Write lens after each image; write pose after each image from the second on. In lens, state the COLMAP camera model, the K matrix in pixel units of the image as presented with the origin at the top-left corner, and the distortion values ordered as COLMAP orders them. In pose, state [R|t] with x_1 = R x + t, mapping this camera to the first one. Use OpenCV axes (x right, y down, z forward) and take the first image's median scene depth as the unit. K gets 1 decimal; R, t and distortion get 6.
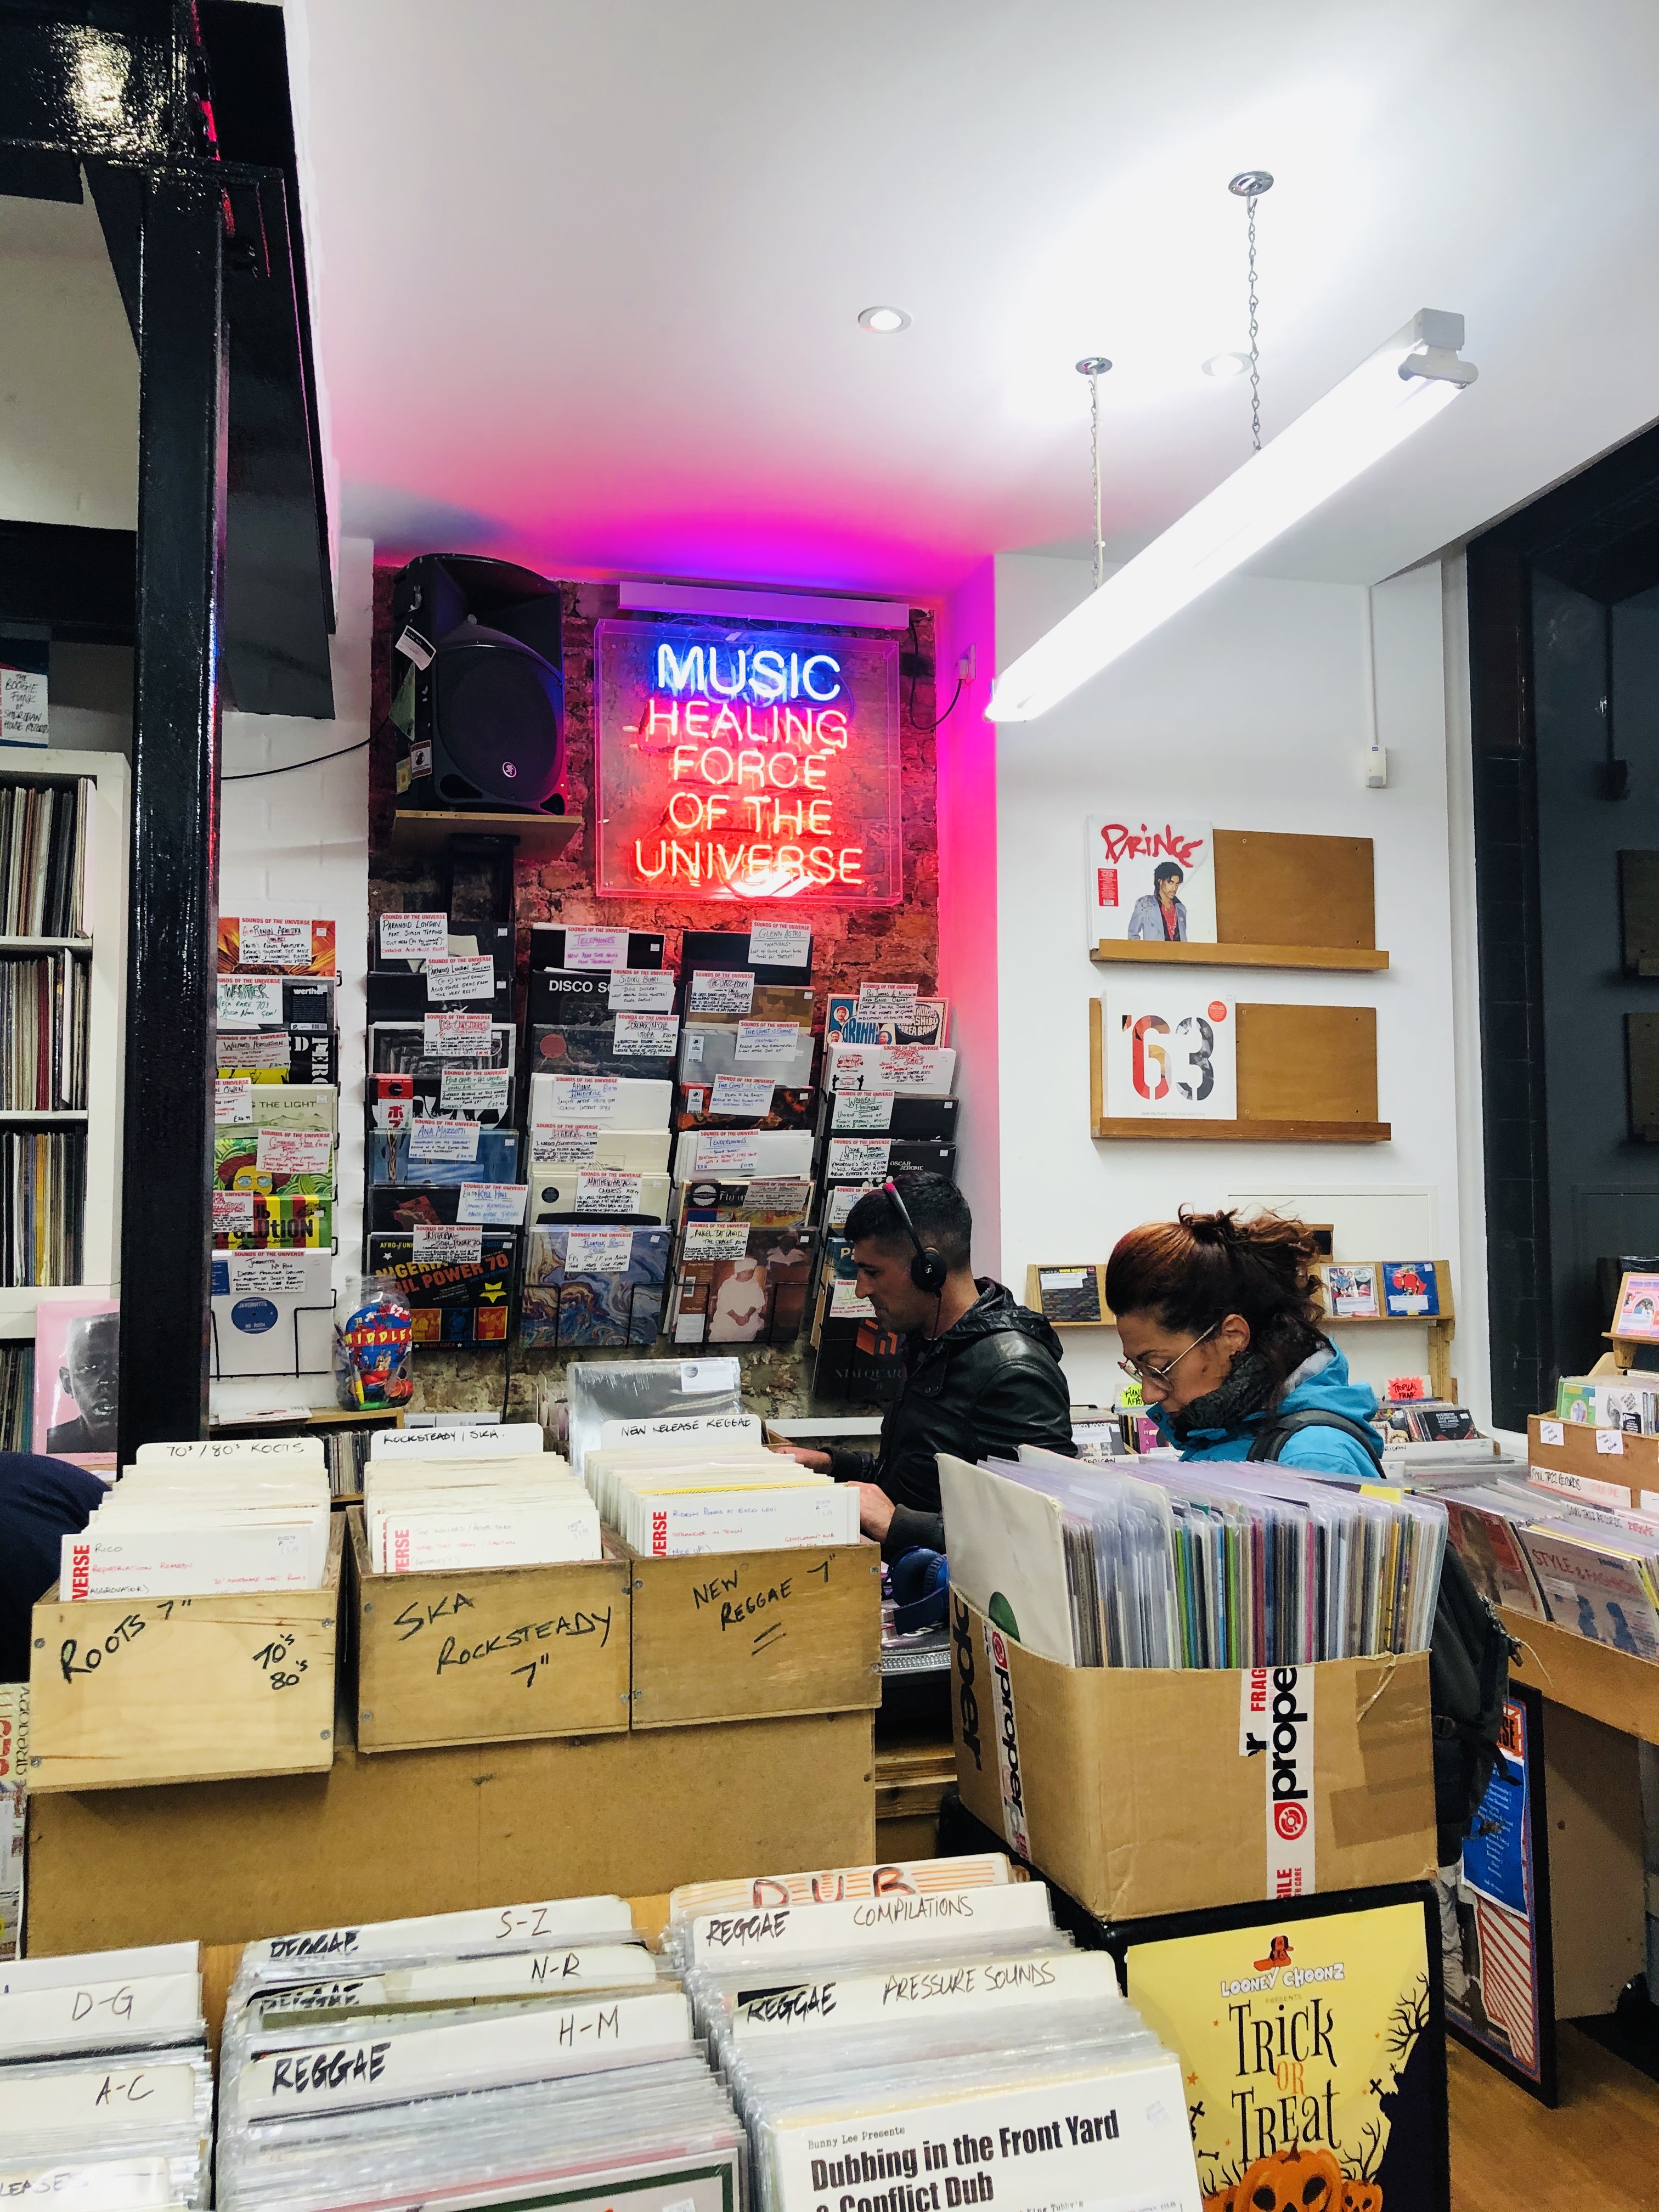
lens RADIAL K [[1829.2, 0, 831.4], [0, 1829.2, 1096.4], [0, 0, 1]] dist [0.016515, 0.009761]
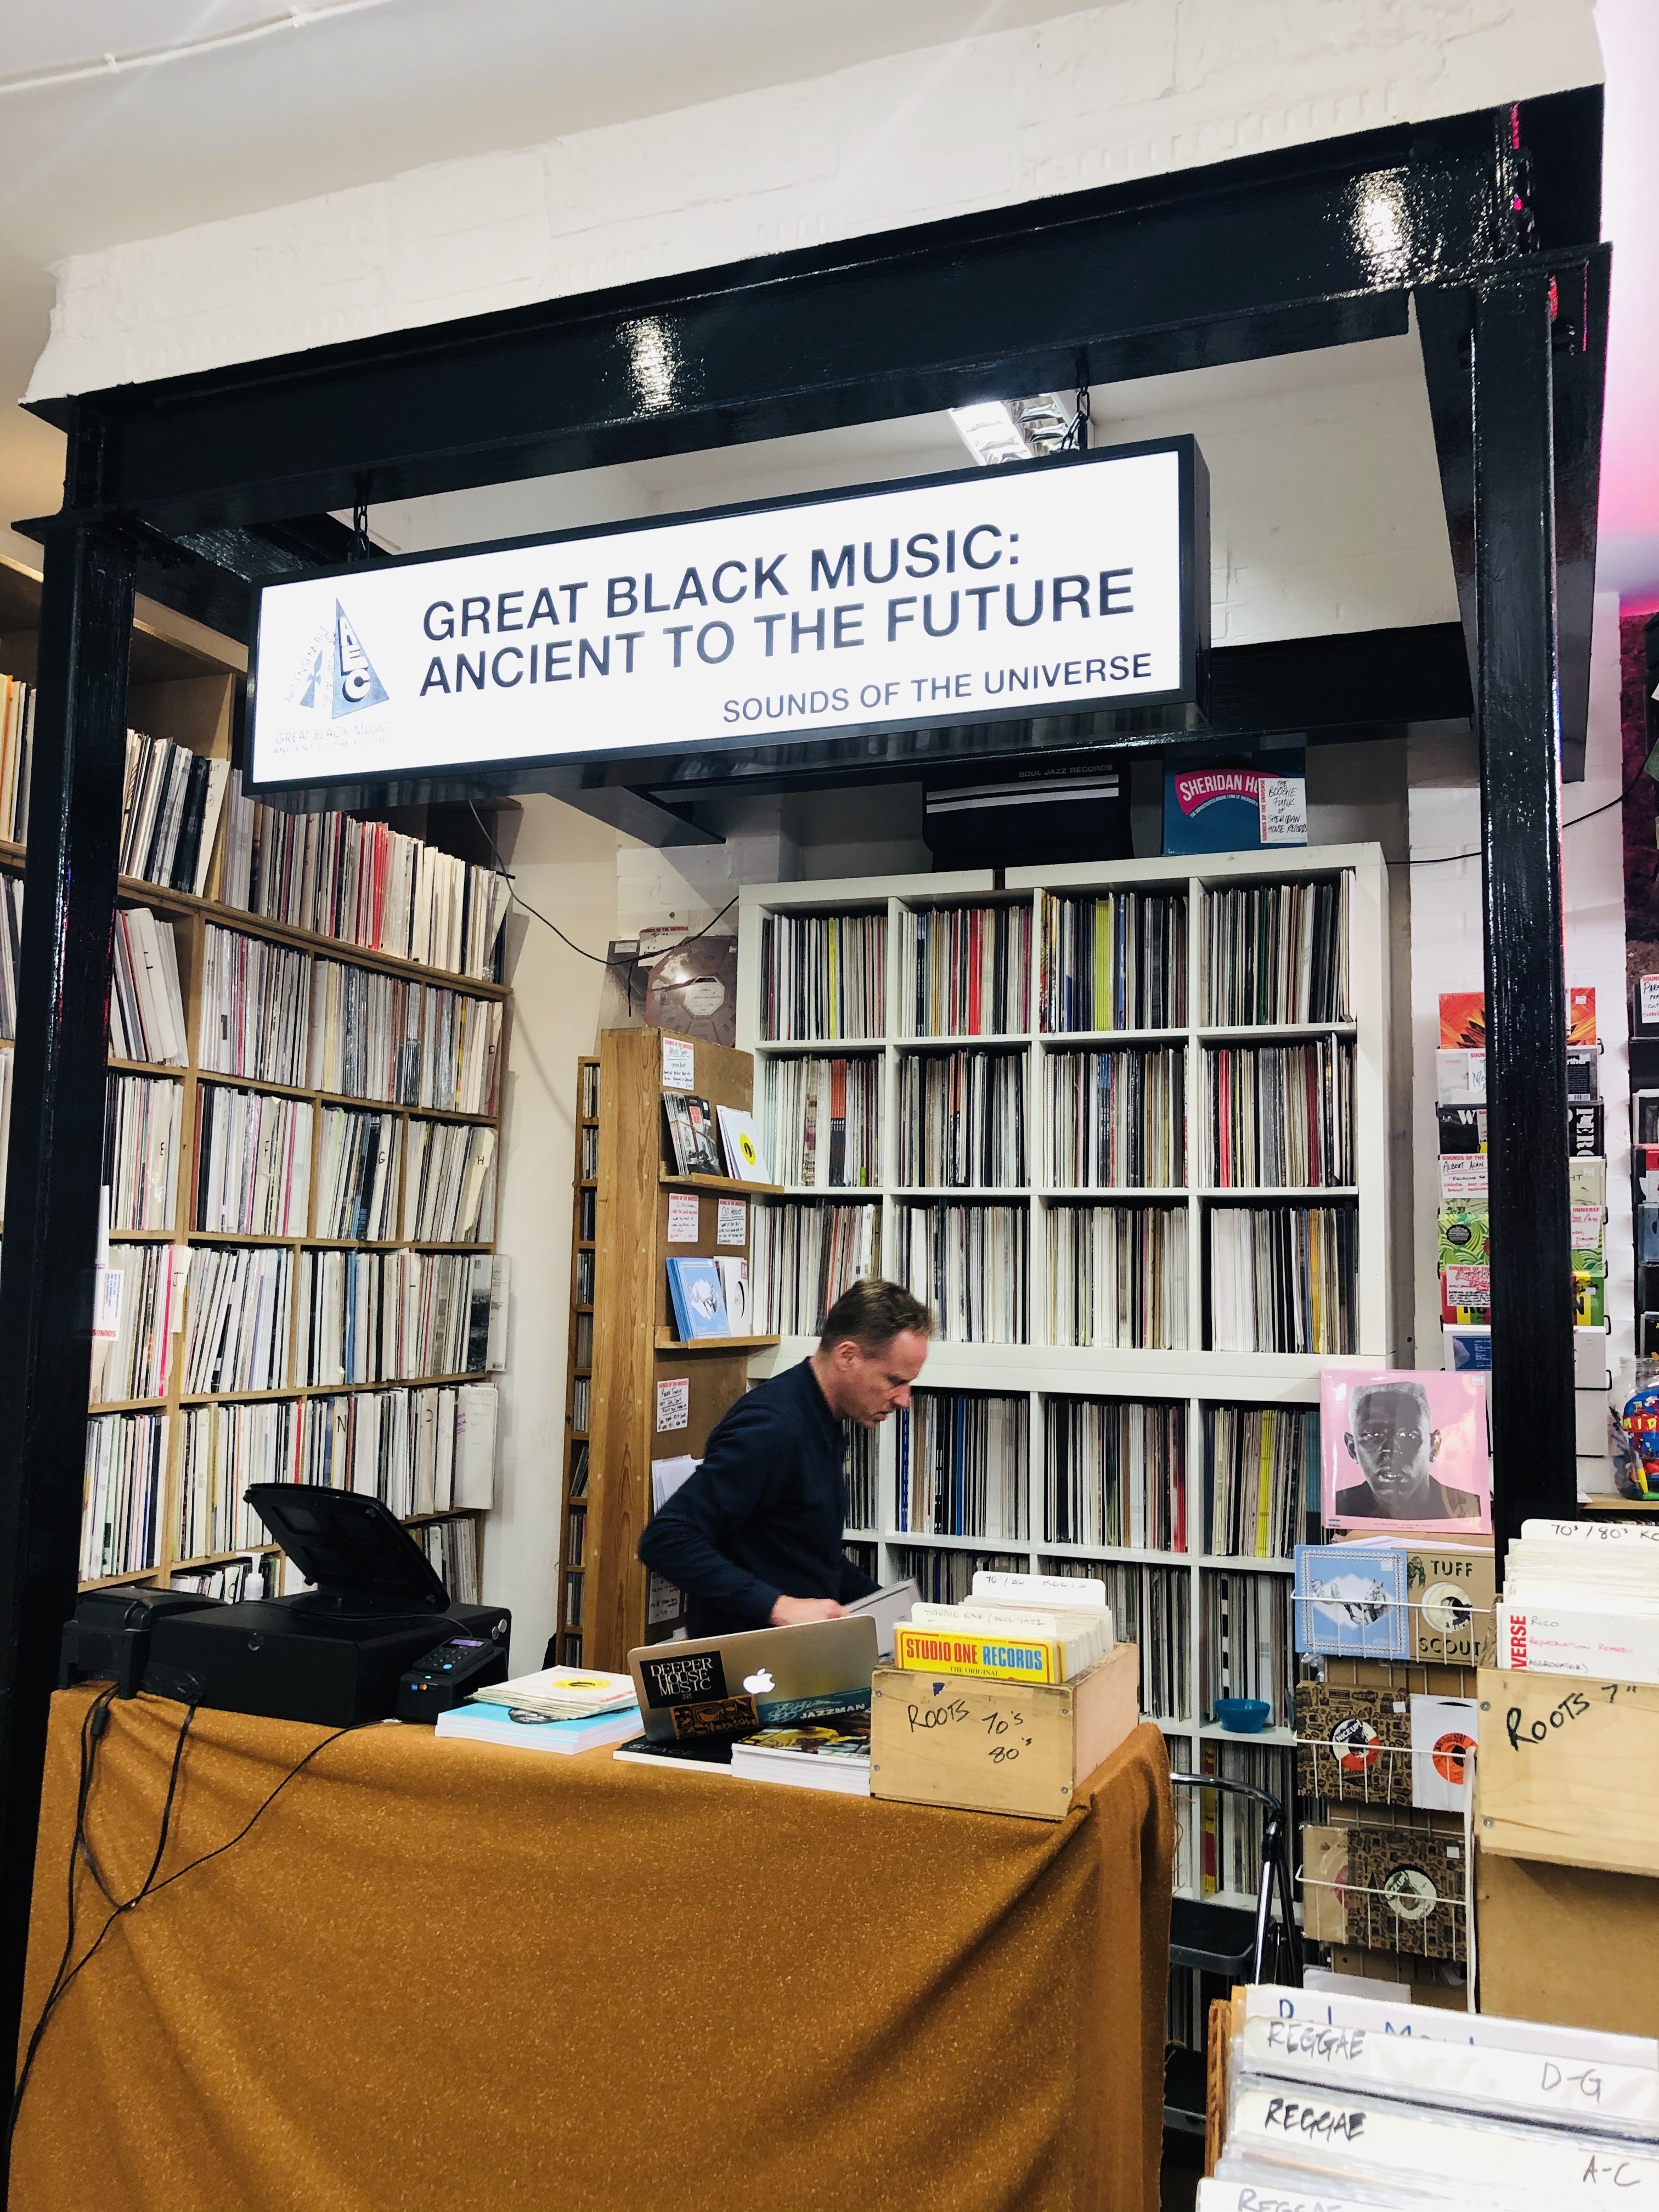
lens RADIAL K [[1829.2, 0, 827.1], [0, 1829.2, 1097.7], [0, 0, 1]] dist [0.016515, 0.009761]
pose [[0.817030, -0.038375, -0.575317, -0.110176], [0.016349, 0.998923, -0.043414, -0.004953], [0.576363, 0.026065, 0.816778, -0.057716]]
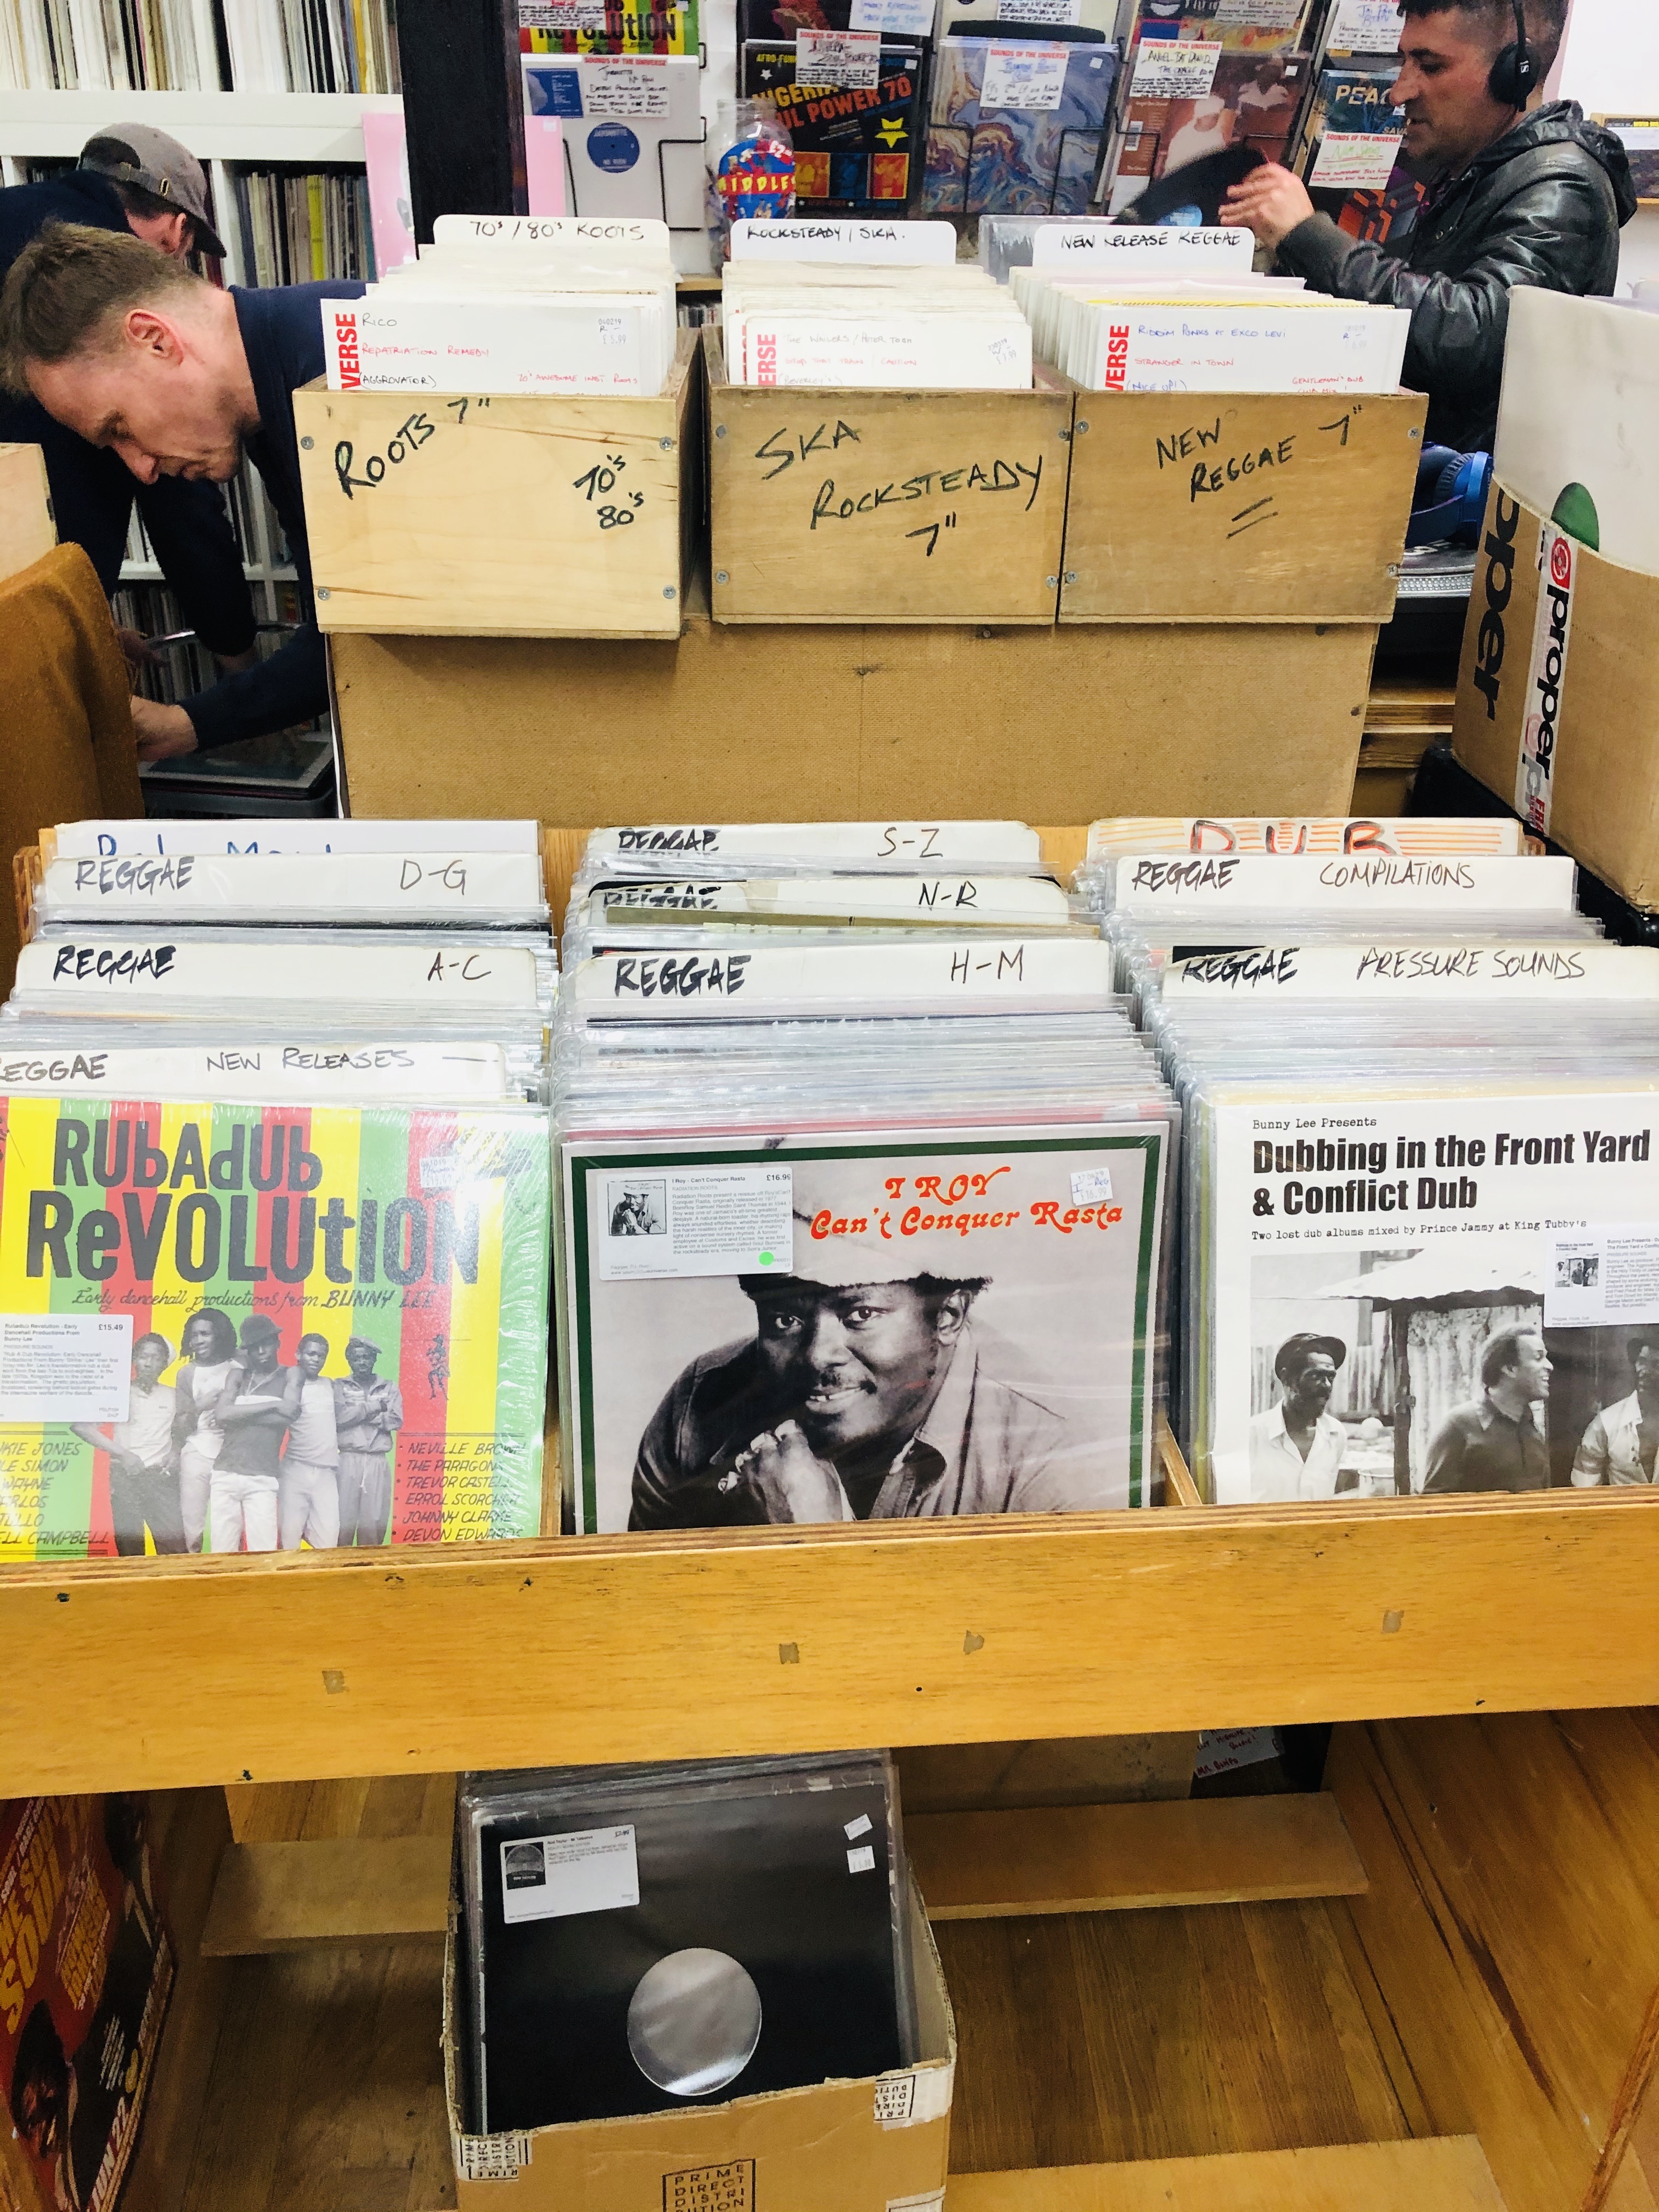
lens RADIAL K [[1829.2, 0, 818.6], [0, 1829.2, 1086.1], [0, 0, 1]] dist [0.016515, 0.009761]
pose [[0.976046, 0.120842, -0.180921, -0.043480], [-0.009341, 0.854076, 0.520064, 0.109967], [0.217366, -0.505916, 0.834746, 0.234442]]
